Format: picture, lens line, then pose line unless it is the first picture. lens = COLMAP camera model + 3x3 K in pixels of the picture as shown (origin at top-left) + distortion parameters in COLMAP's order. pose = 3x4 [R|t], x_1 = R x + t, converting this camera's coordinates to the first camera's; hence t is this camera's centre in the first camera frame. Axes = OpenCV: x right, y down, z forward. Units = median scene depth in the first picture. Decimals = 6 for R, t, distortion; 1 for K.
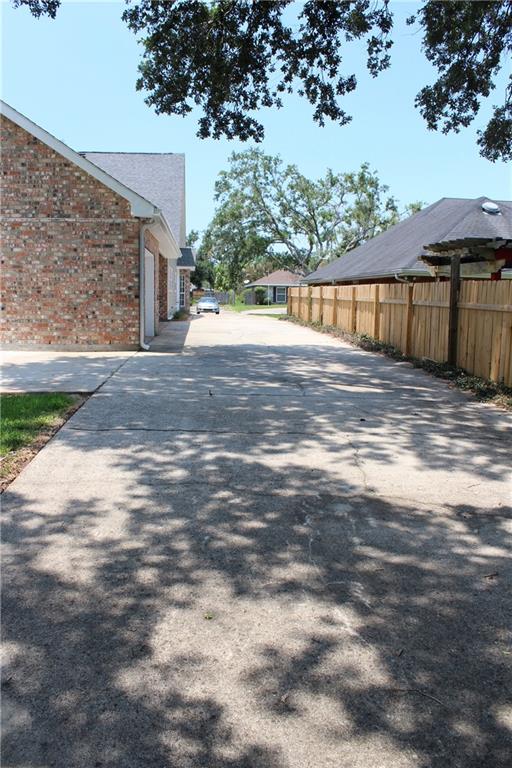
lens RADIAL K [[638.0, 0, 255.0], [0, 638.0, 383.0], [0, 0, 1]] dist [-0.106226, -0.000948]
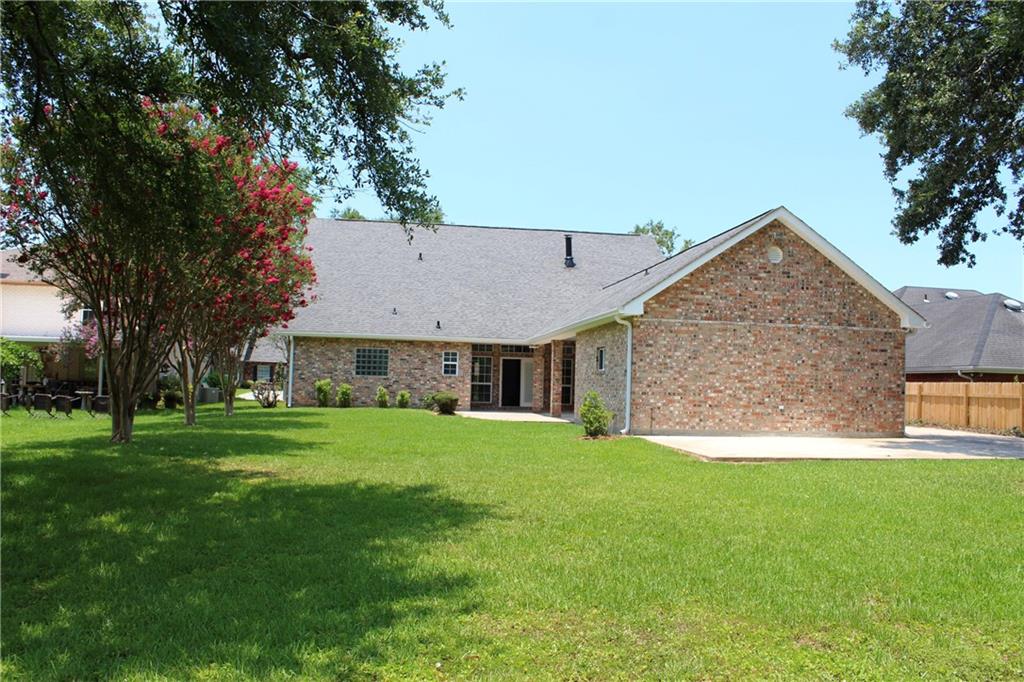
lens RADIAL K [[850.6, 0, 513.0], [0, 850.6, 341.7], [0, 0, 1]] dist [-0.106226, -0.000948]
pose [[0.999479, 0.018091, 0.026728, -0.988511], [-0.012740, 0.982032, -0.188283, 0.076139], [-0.029654, 0.187844, 0.981751, -0.551836]]
